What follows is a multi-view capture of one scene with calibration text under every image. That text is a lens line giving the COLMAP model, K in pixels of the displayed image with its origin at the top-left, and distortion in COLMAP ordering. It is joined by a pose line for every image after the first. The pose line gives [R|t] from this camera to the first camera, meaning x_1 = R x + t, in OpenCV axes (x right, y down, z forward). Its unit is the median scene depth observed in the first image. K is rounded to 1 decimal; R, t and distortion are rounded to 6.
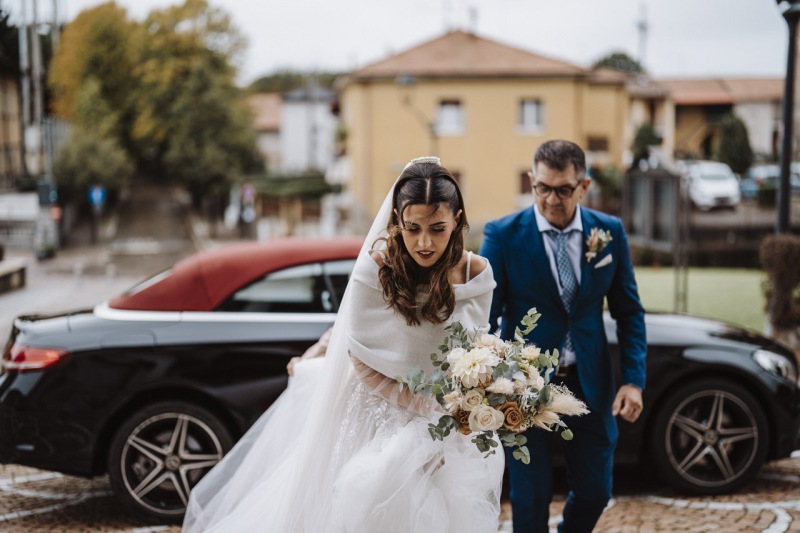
lens RADIAL K [[1112.5, 0, 400.0], [0, 1112.5, 266.5], [0, 0, 1]] dist [0.004763, -0.015123]
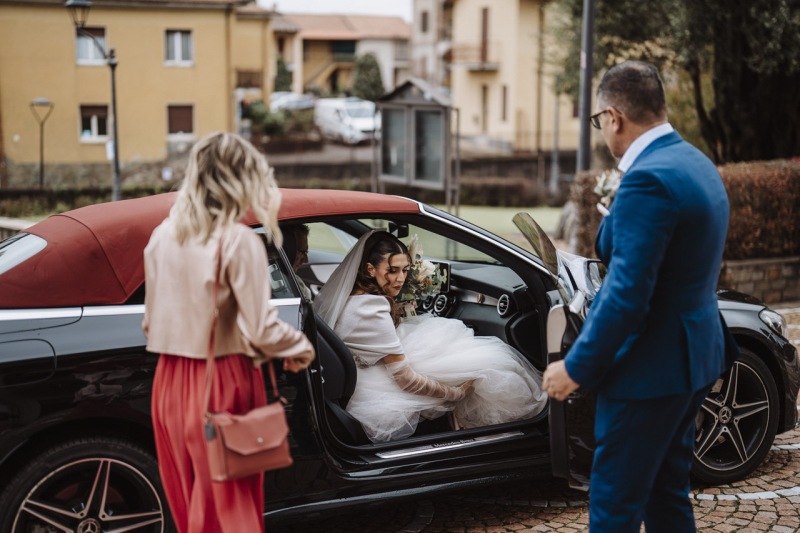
lens RADIAL K [[1108.6, 0, 400.0], [0, 1108.6, 266.5], [0, 0, 1]] dist [0.001668, 0.412419]
pose [[0.941840, -0.047320, 0.332713, -0.026353], [0.028376, 0.997699, 0.061569, -0.002067], [-0.334861, -0.048547, 0.941016, 0.033045]]
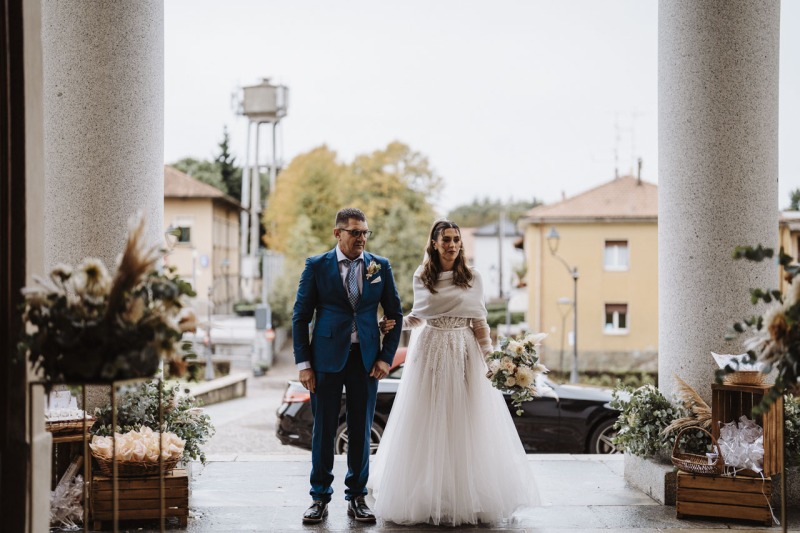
lens RADIAL K [[1138.9, 0, 400.0], [0, 1138.9, 266.5], [0, 0, 1]] dist [-0.197461, 1.273051]
pose [[0.984180, 0.008425, -0.176969, 0.028164], [-0.028458, 0.993416, -0.110968, 0.007607], [0.174869, 0.114249, 0.977941, -0.127849]]
